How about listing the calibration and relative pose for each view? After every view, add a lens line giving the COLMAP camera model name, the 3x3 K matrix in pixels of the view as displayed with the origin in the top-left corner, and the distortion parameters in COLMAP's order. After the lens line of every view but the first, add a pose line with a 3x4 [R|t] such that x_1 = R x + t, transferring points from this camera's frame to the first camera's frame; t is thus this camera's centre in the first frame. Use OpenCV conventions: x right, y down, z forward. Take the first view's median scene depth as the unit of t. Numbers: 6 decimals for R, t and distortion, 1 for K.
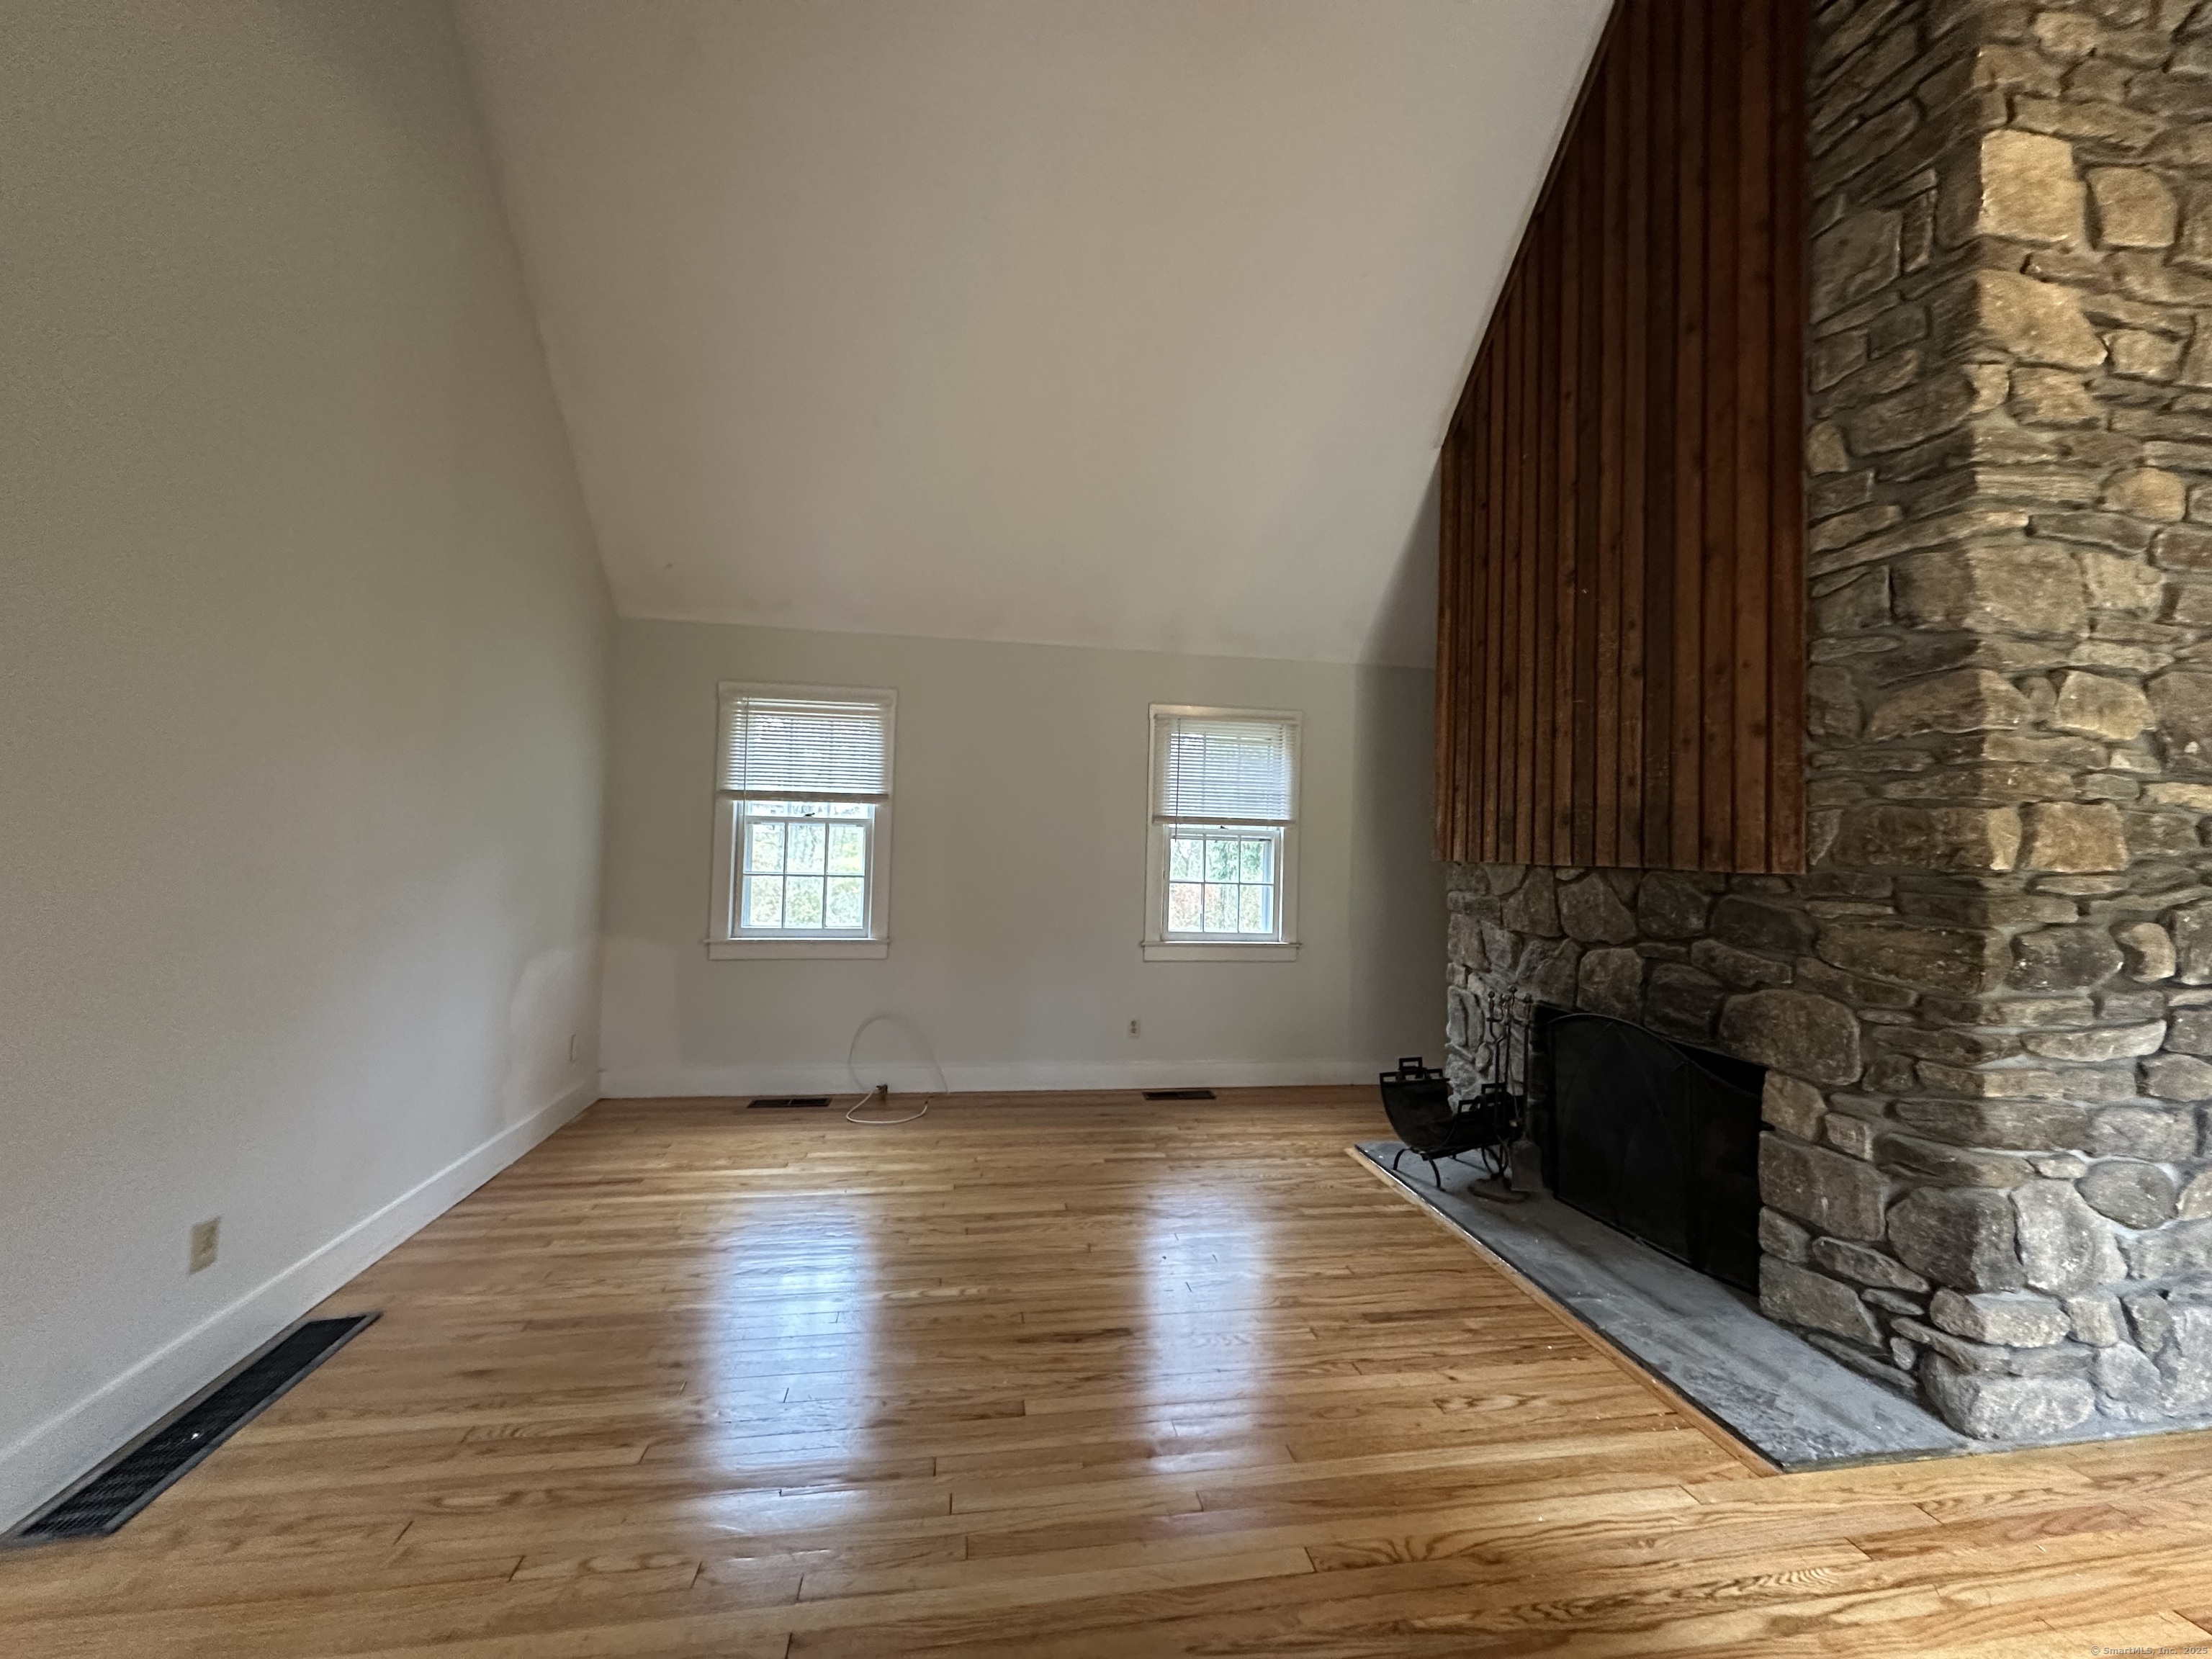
lens RADIAL K [[879.1, 0, 1103.2], [0, 879.1, 827.9], [0, 0, 1]] dist [-0.003521, 0.000678]
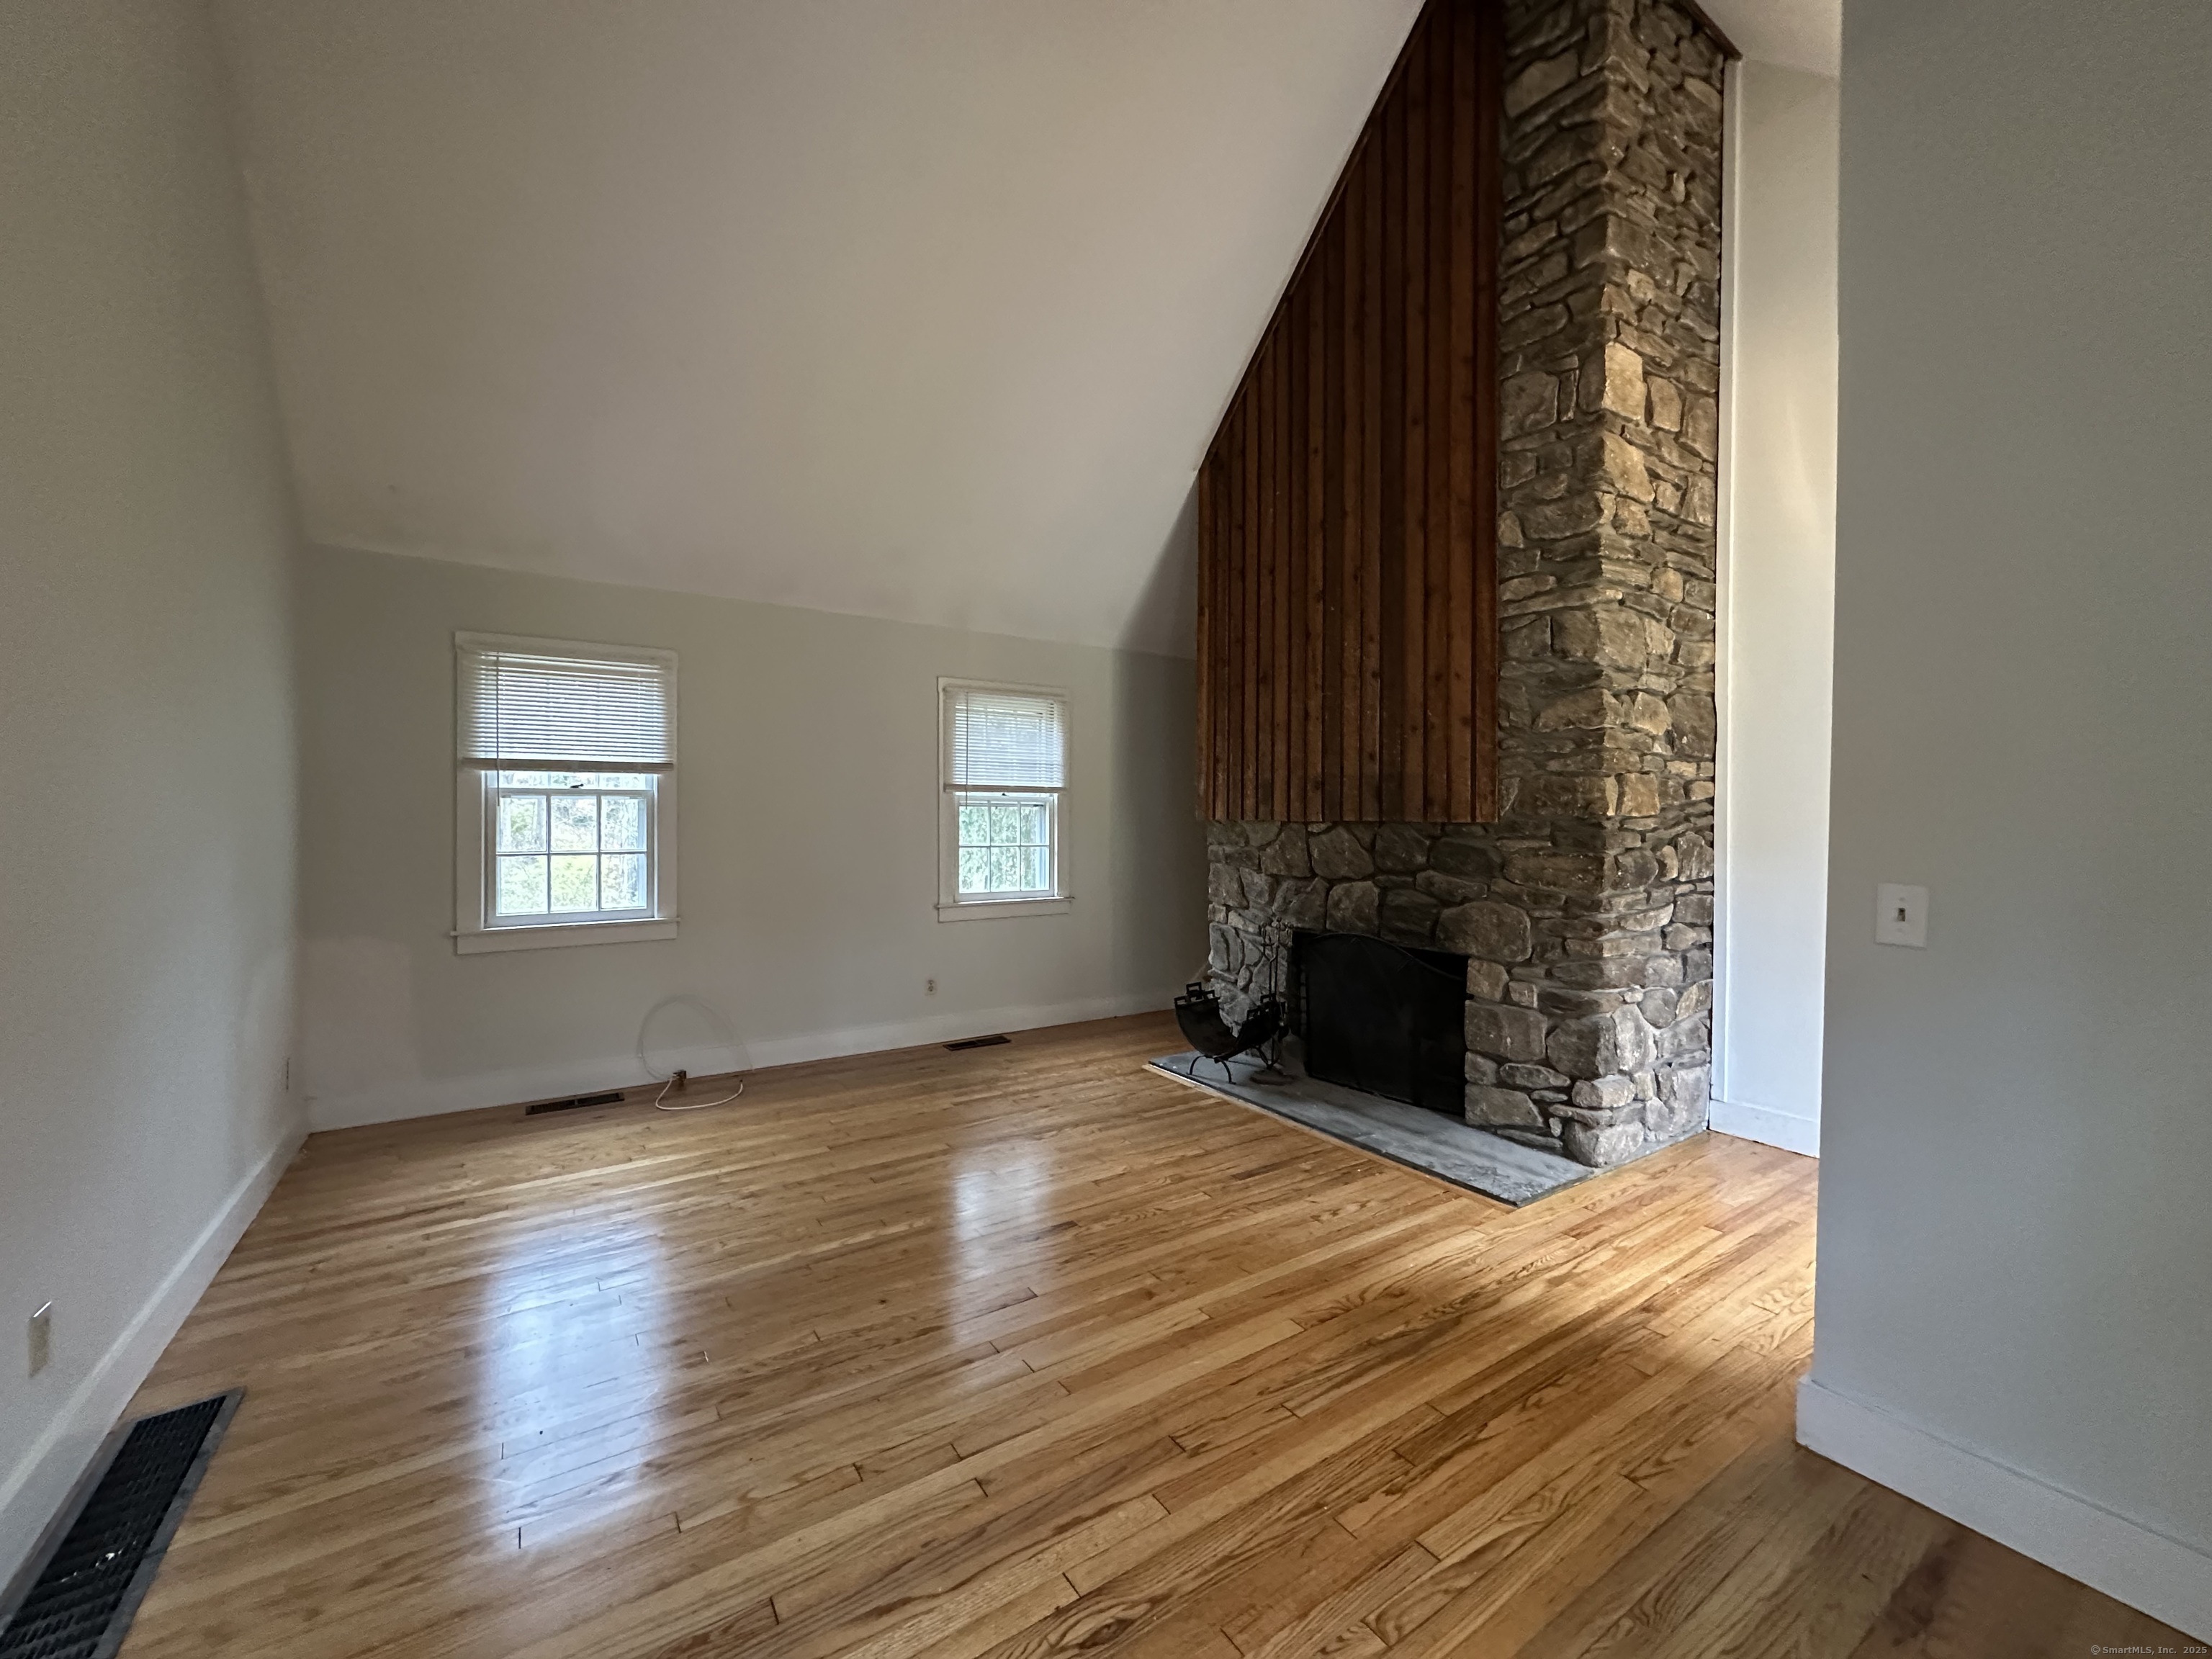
lens RADIAL K [[879.1, 0, 1103.2], [0, 879.1, 827.9], [0, 0, 1]] dist [-0.003521, 0.000678]
pose [[0.914945, -0.027746, 0.402623, -0.358191], [0.012080, 0.999070, 0.041396, -0.005453], [-0.403397, -0.033011, 0.914430, -0.071408]]
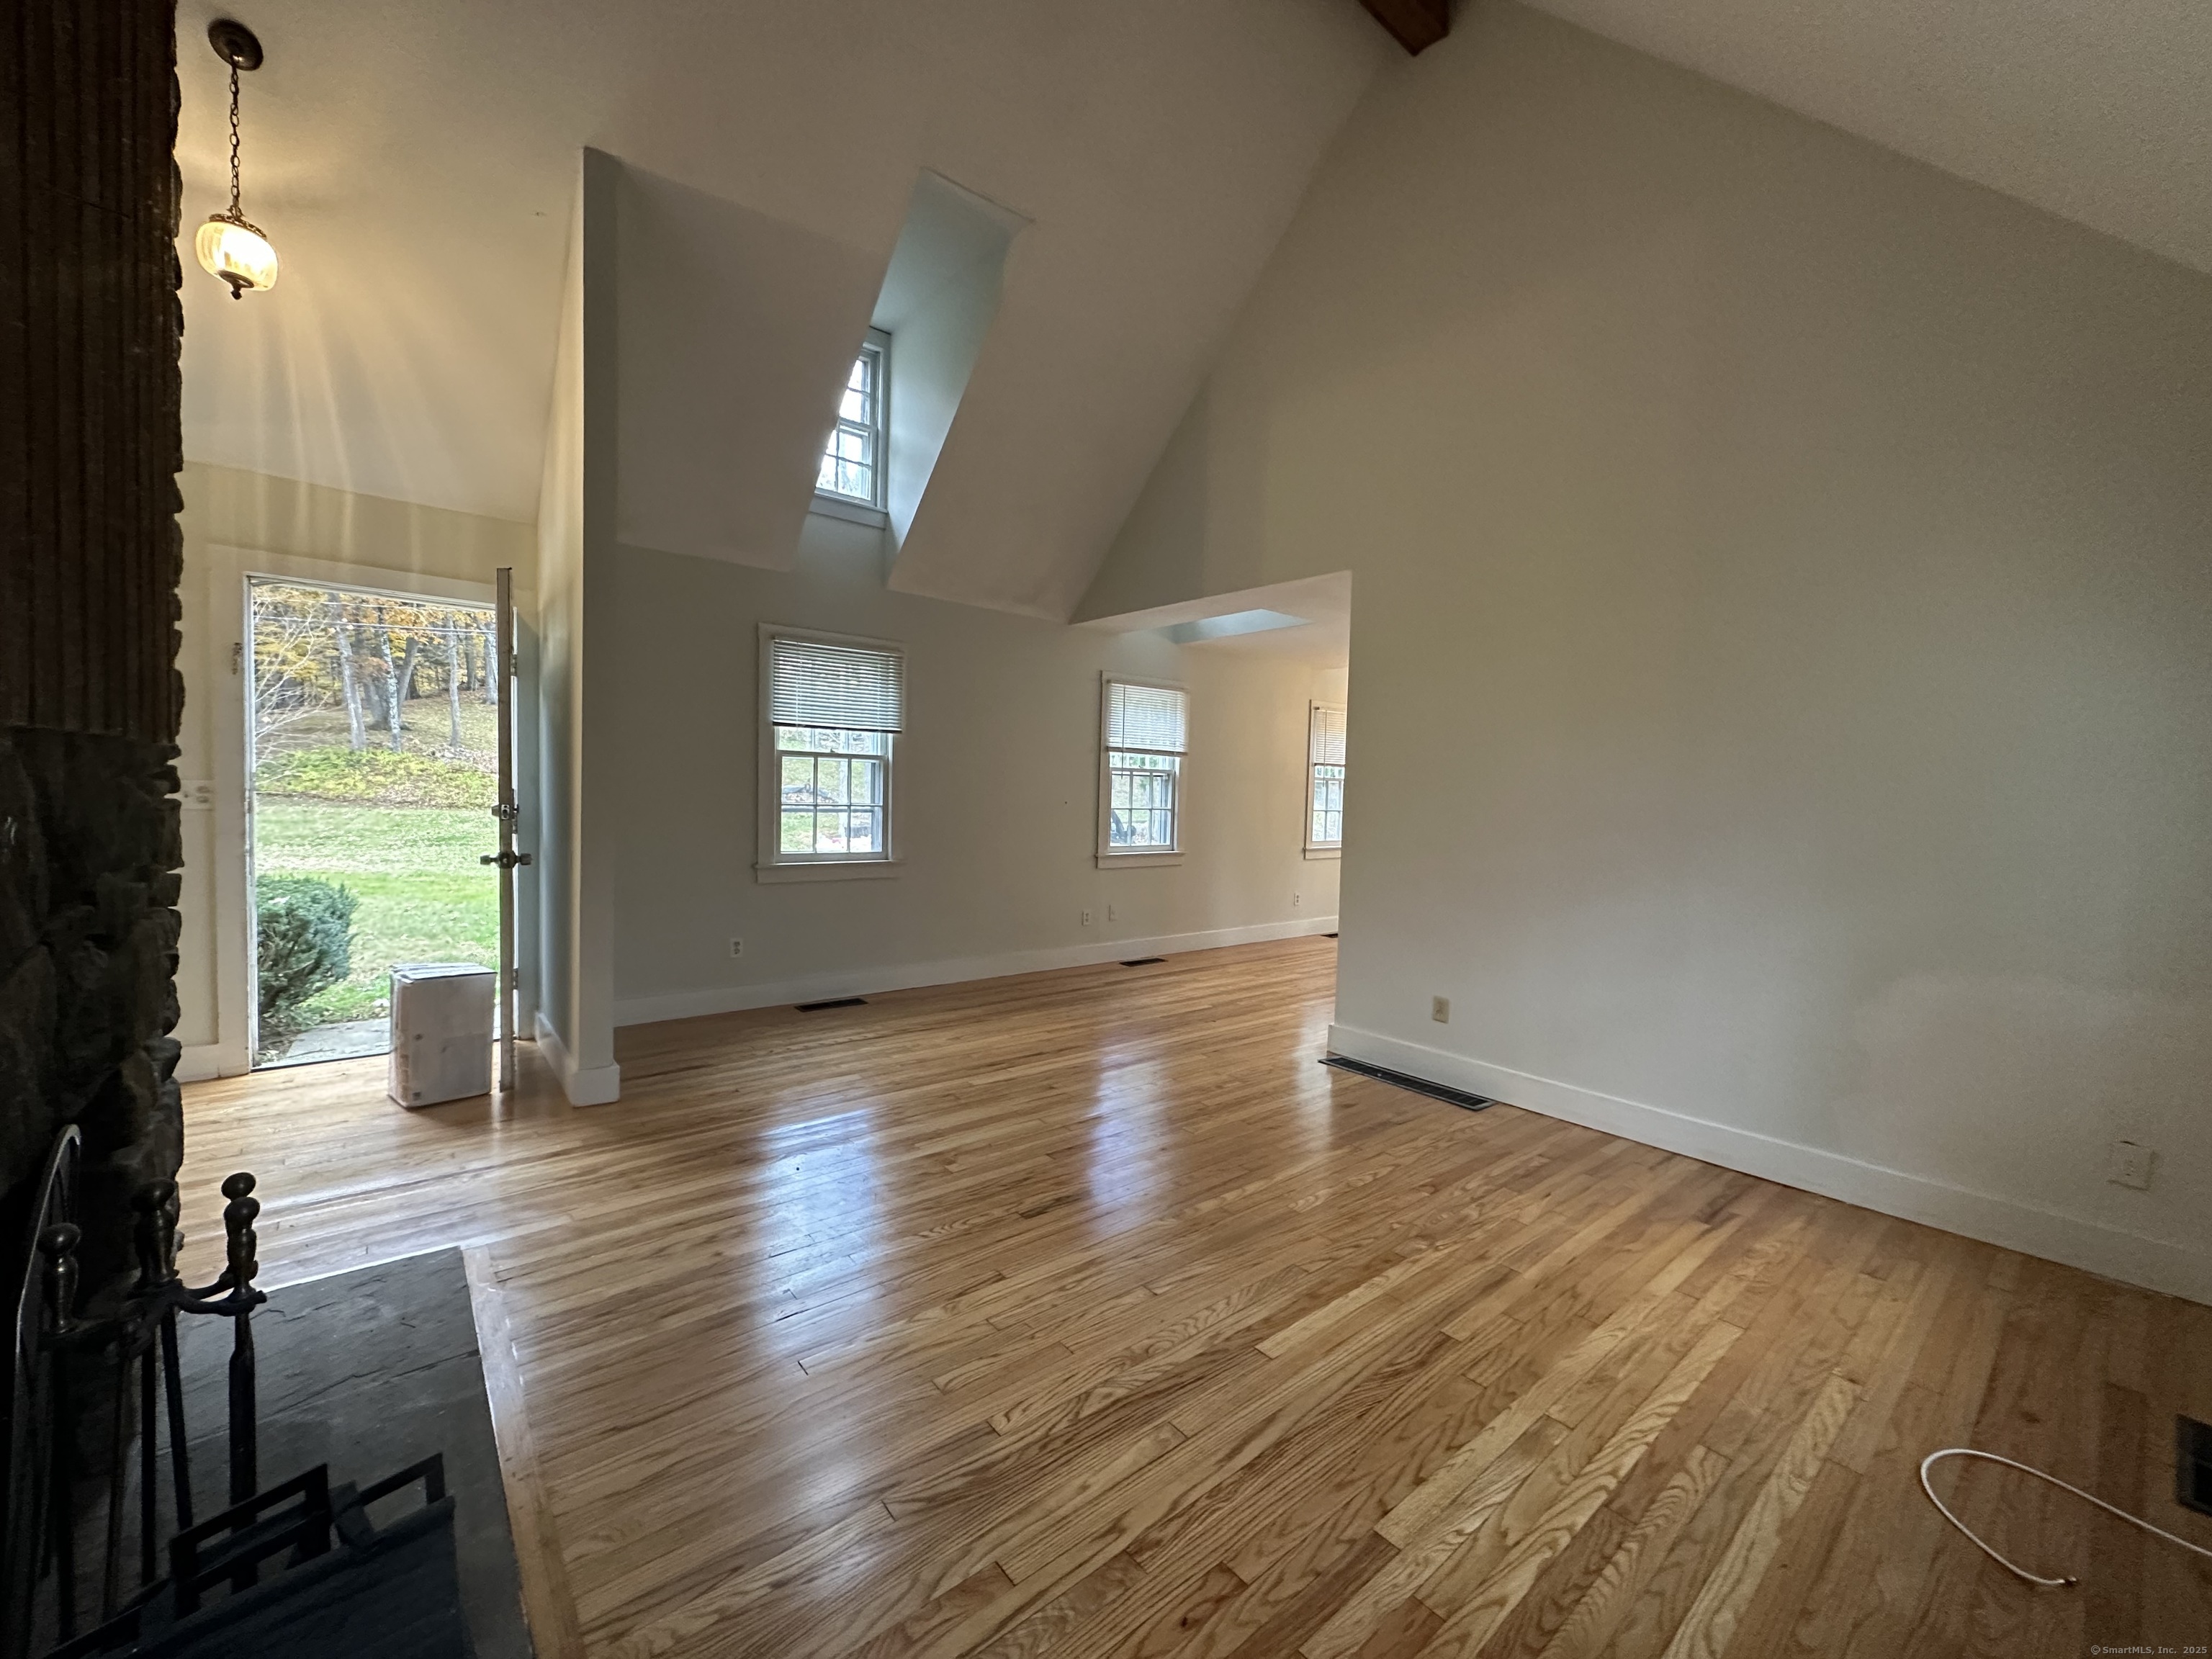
lens RADIAL K [[879.1, 0, 1103.2], [0, 879.1, 827.9], [0, 0, 1]] dist [-0.003521, 0.000678]
pose [[-0.863108, -0.032817, -0.503952, 0.460132], [-0.041484, 0.999121, 0.005988, 0.076951], [0.503312, 0.026075, -0.863711, 1.786787]]
